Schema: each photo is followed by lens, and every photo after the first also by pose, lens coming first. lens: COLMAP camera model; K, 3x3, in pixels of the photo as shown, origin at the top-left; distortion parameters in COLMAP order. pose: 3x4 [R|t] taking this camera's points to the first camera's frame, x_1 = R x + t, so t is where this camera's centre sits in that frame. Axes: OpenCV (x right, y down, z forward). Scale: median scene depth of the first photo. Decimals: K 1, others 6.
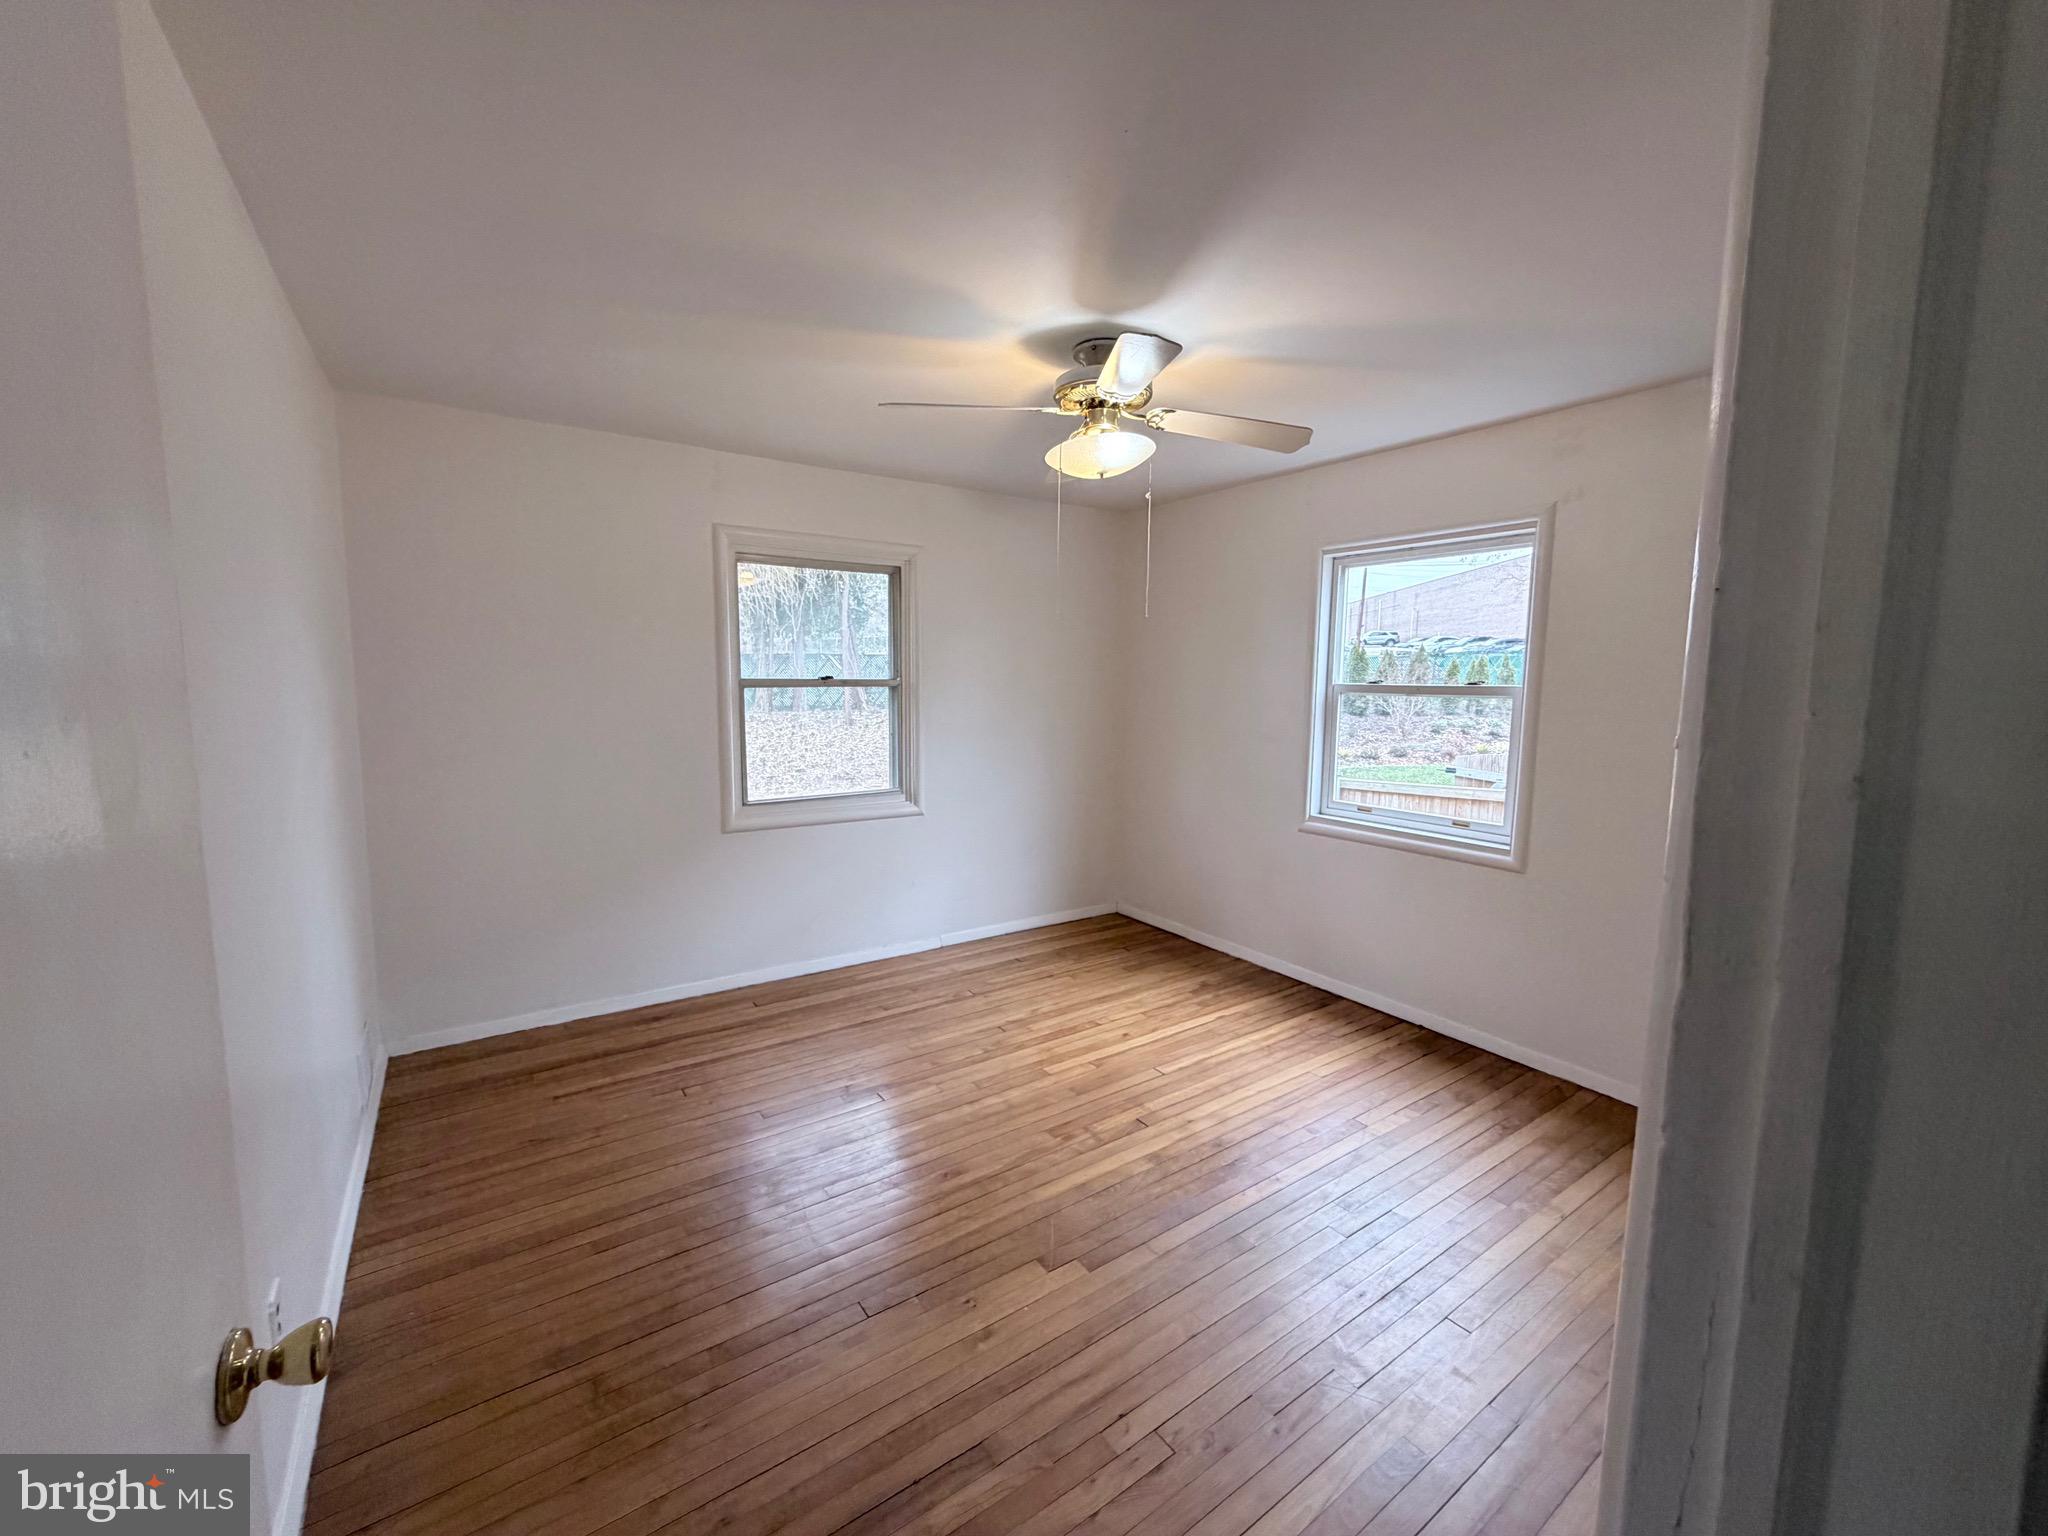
lens RADIAL K [[816.7, 0, 1016.9], [0, 816.7, 766.7], [0, 0, 1]] dist [-0.000737, 0.000358]
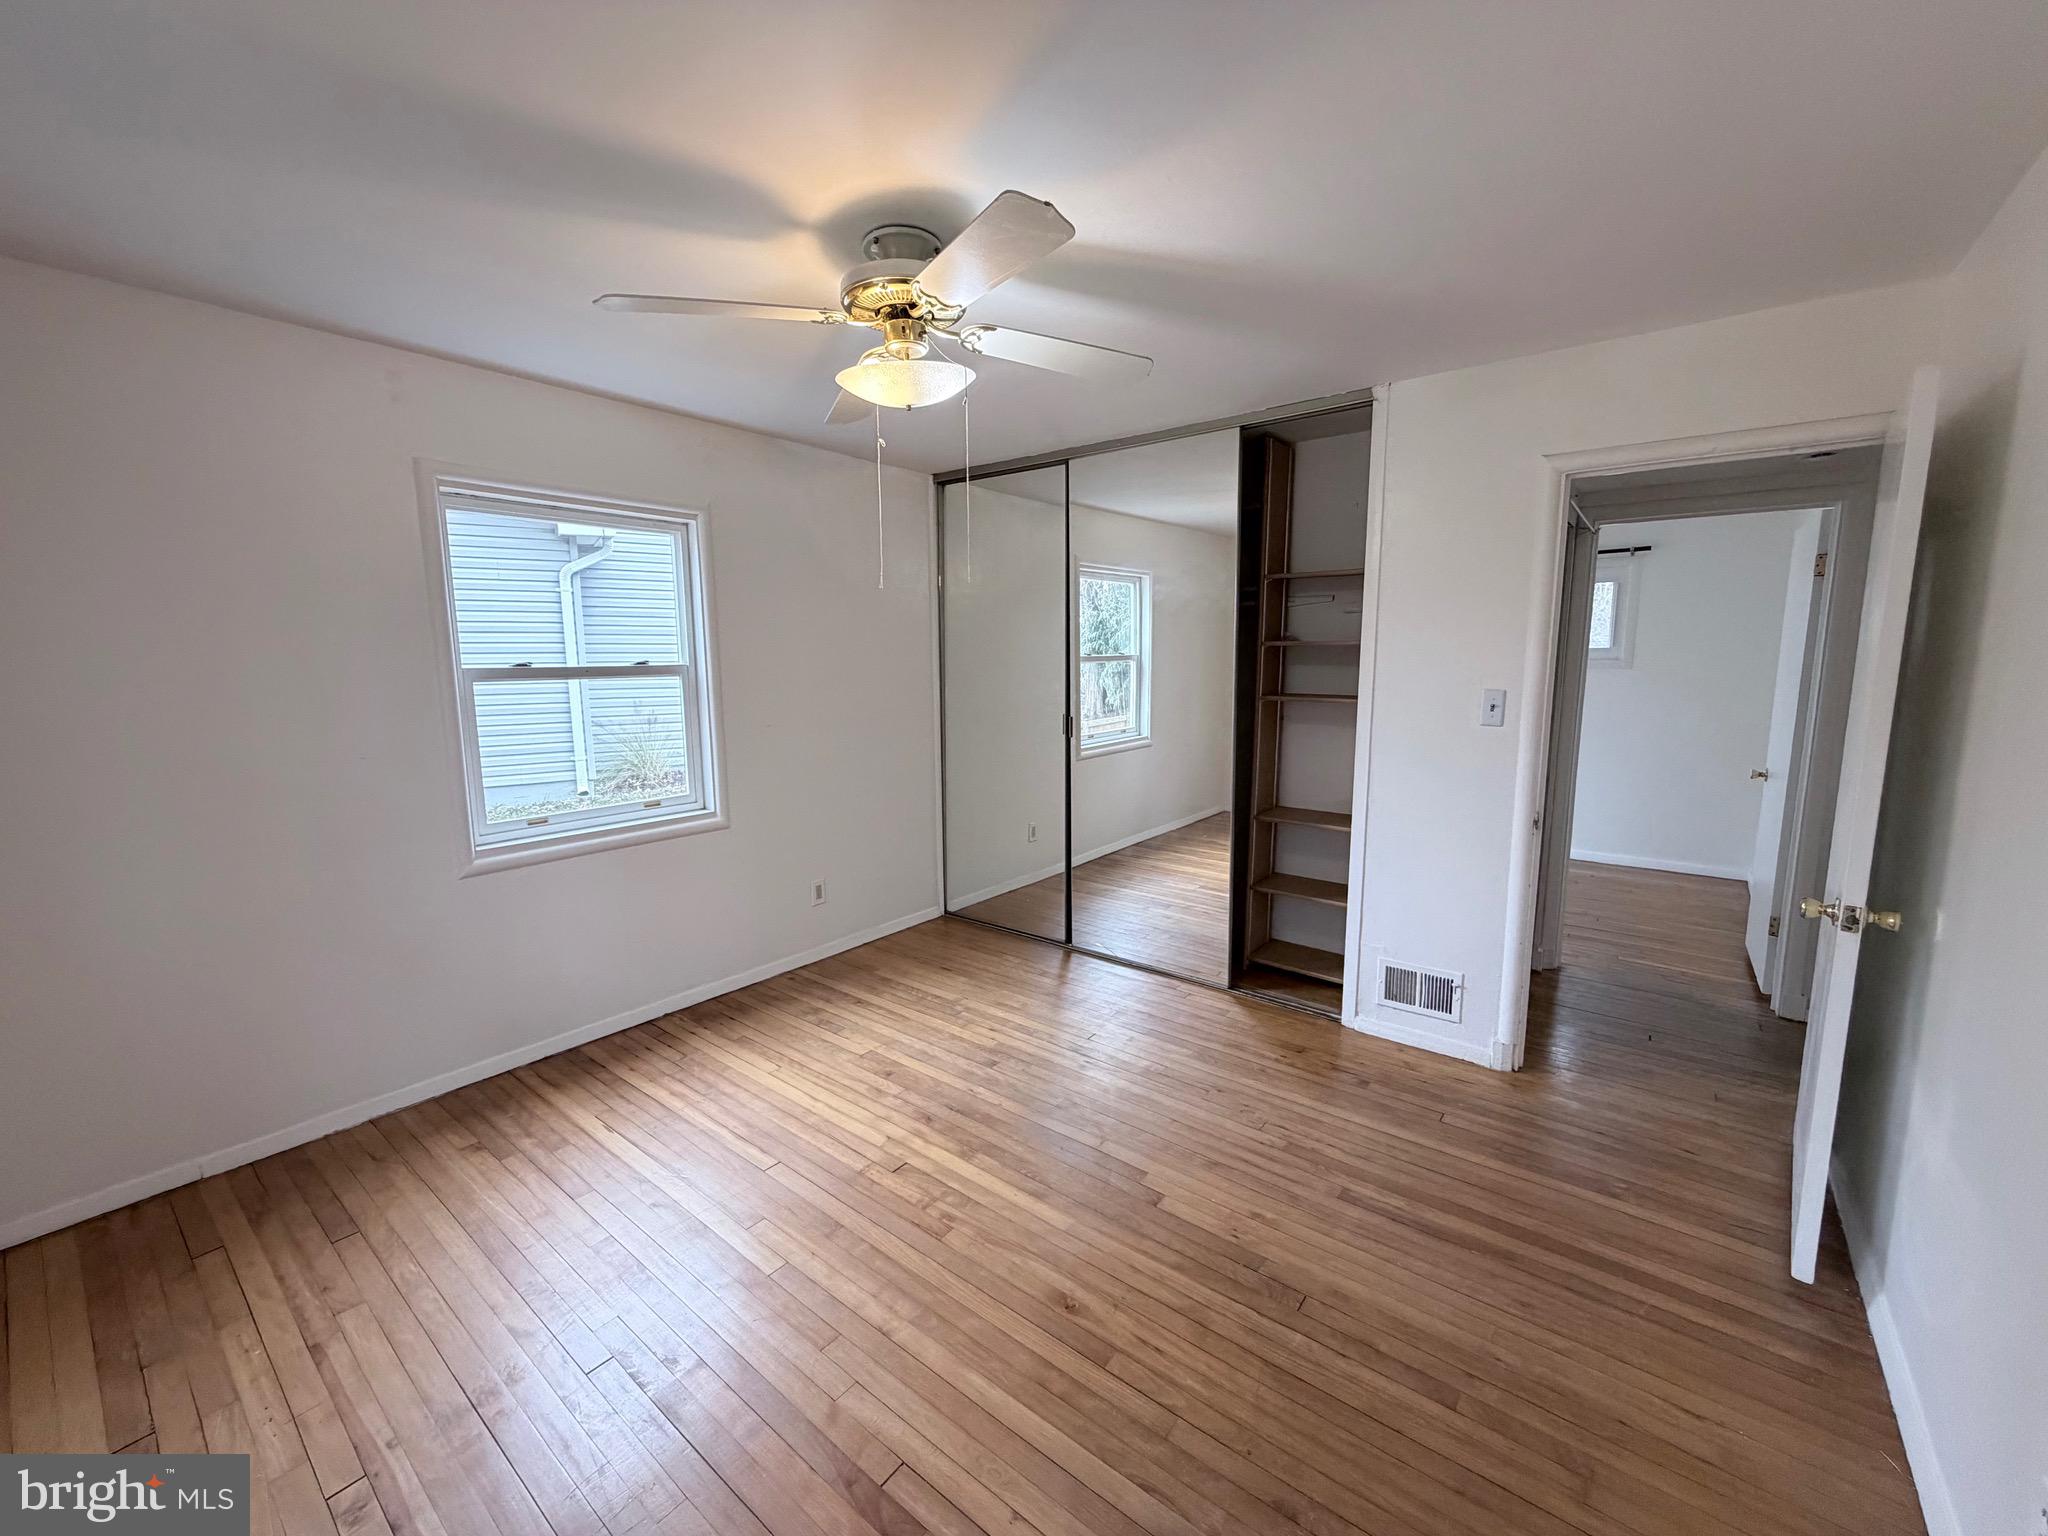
lens RADIAL K [[816.7, 0, 1018.2], [0, 816.7, 765.6], [0, 0, 1]] dist [-0.000737, 0.000358]
pose [[-0.284370, -0.141316, 0.948242, -0.530560], [0.113027, 0.977237, 0.179533, -0.106065], [-0.952029, 0.158230, -0.261924, 0.841917]]
